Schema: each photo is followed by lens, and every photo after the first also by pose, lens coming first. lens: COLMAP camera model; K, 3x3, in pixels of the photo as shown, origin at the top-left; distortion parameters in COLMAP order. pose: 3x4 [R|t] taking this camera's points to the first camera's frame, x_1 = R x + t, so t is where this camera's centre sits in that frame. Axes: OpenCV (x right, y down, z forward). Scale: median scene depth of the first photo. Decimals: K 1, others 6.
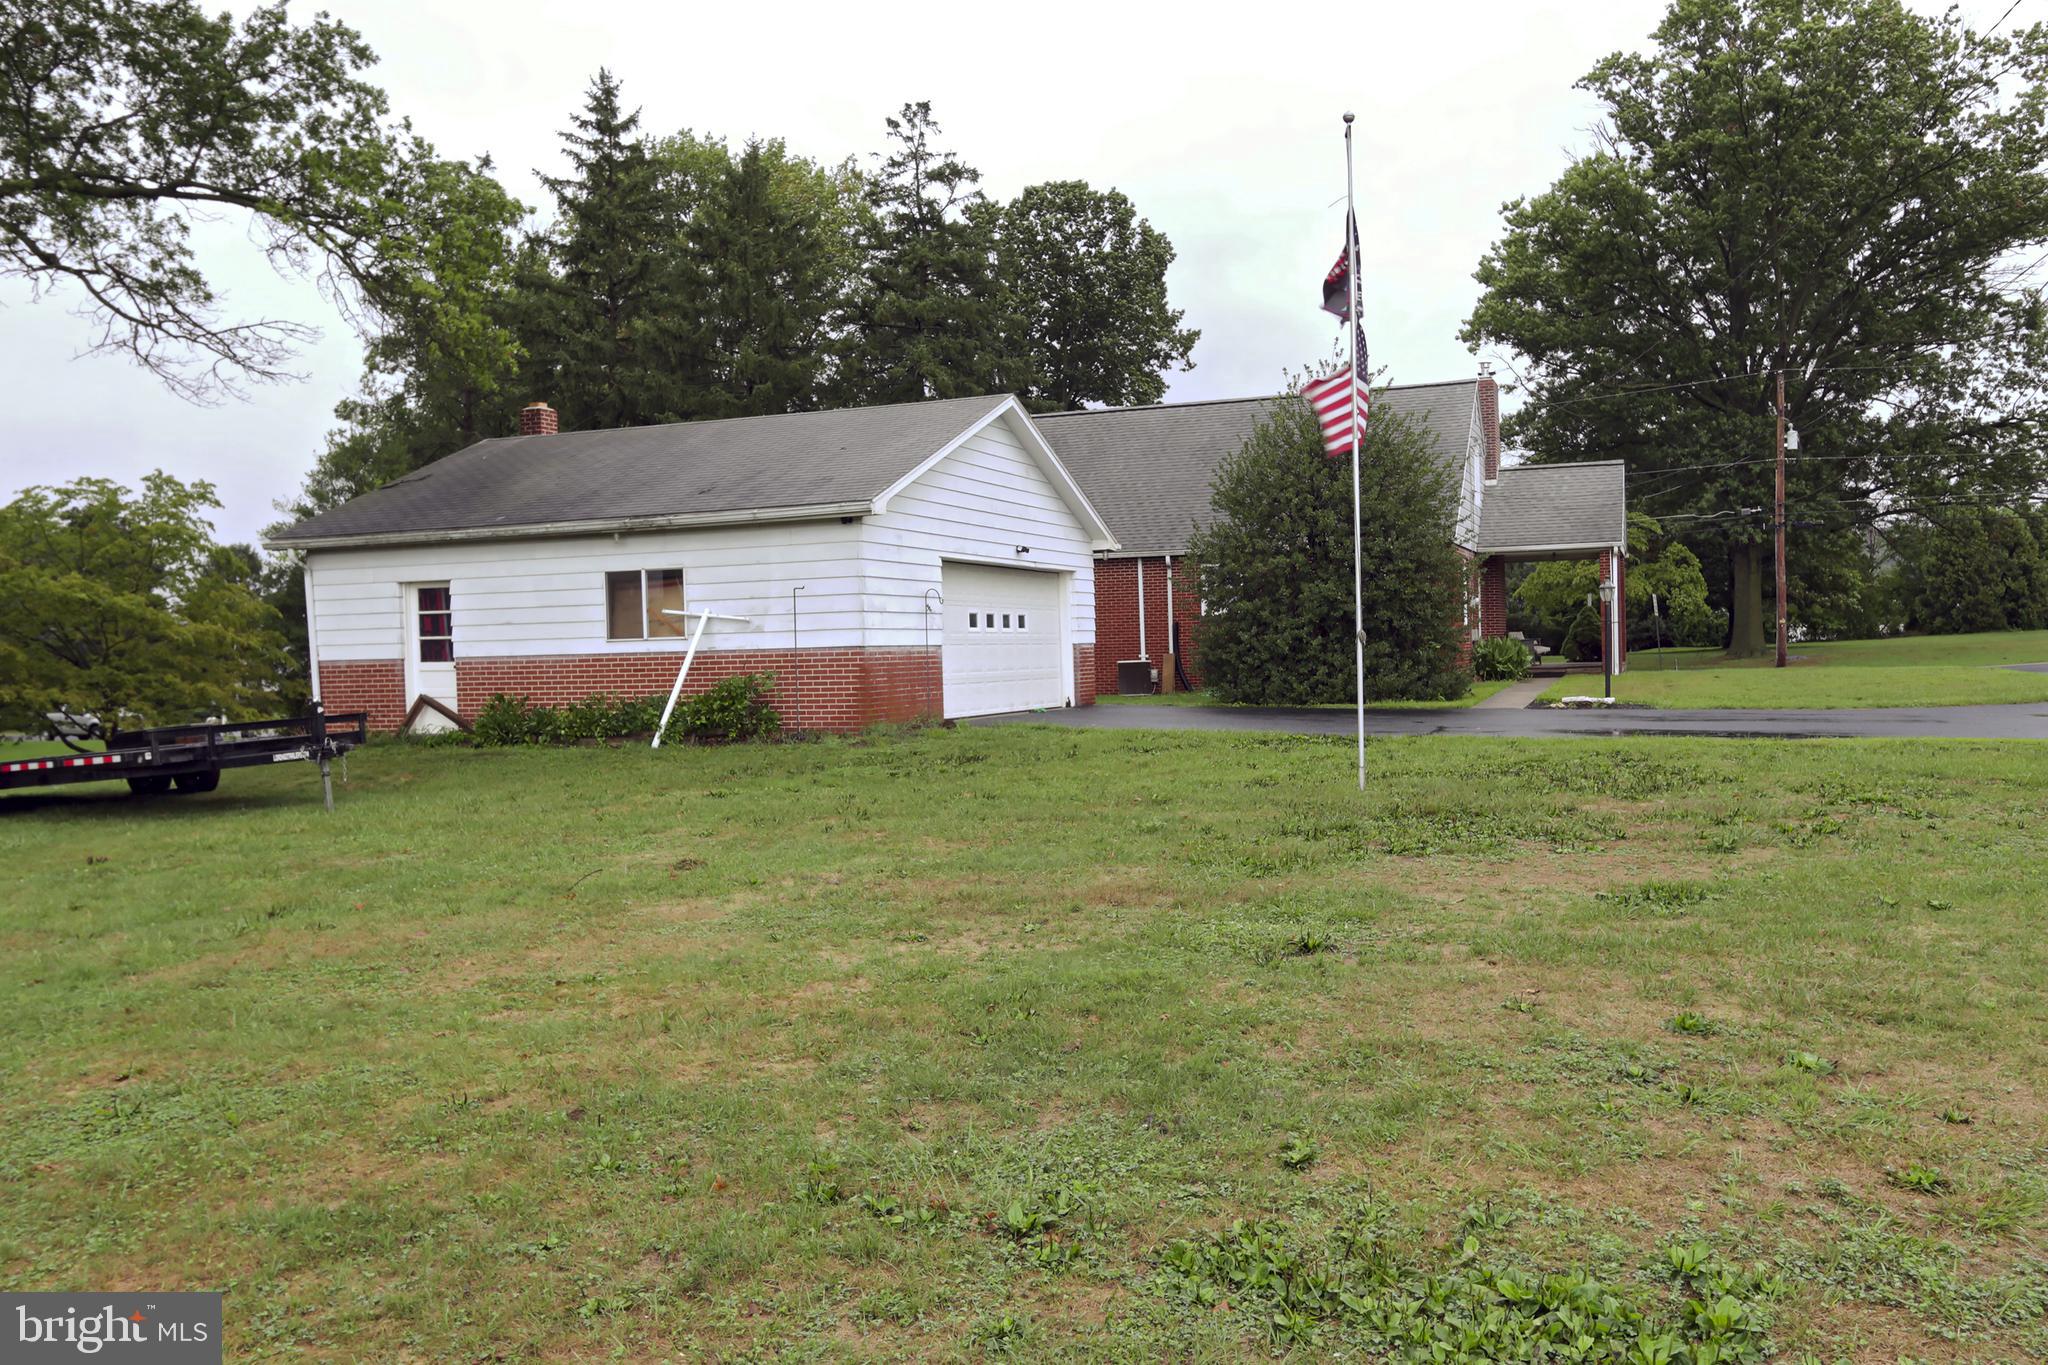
lens RADIAL K [[1546.6, 0, 1077.7], [0, 1546.6, 688.5], [0, 0, 1]] dist [-0.026096, 0.027645]
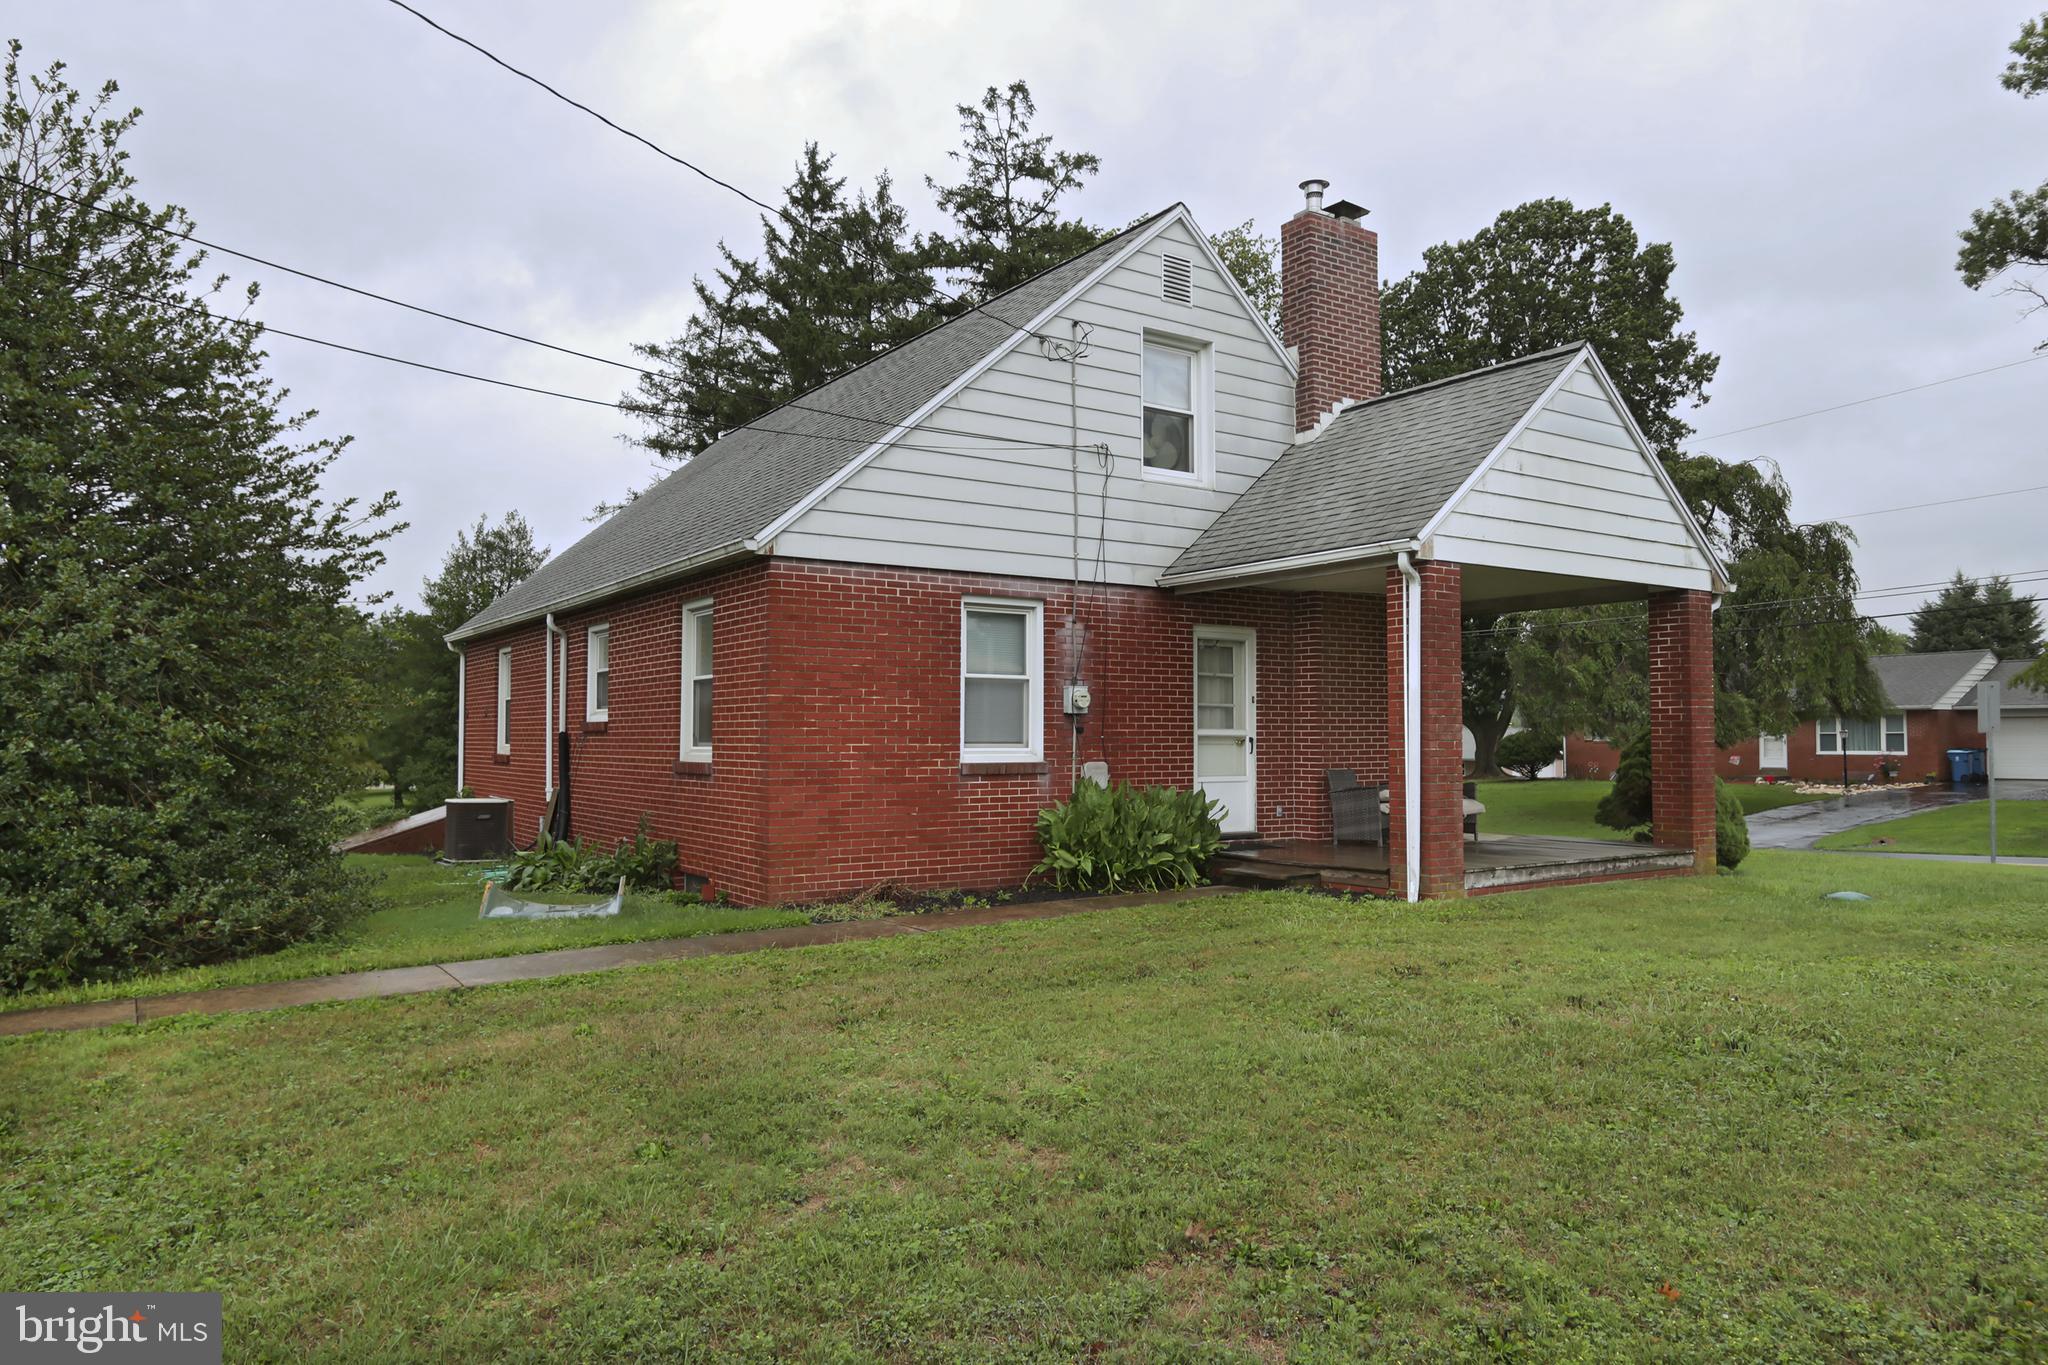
lens RADIAL K [[1308.6, 0, 1014.3], [0, 1308.6, 669.8], [0, 0, 1]] dist [0.008817, 0.001567]
pose [[0.821367, -0.006159, -0.570367, 0.705681], [-0.034648, 0.997556, -0.060668, -0.064767], [0.569347, 0.069593, 0.819147, 1.075441]]
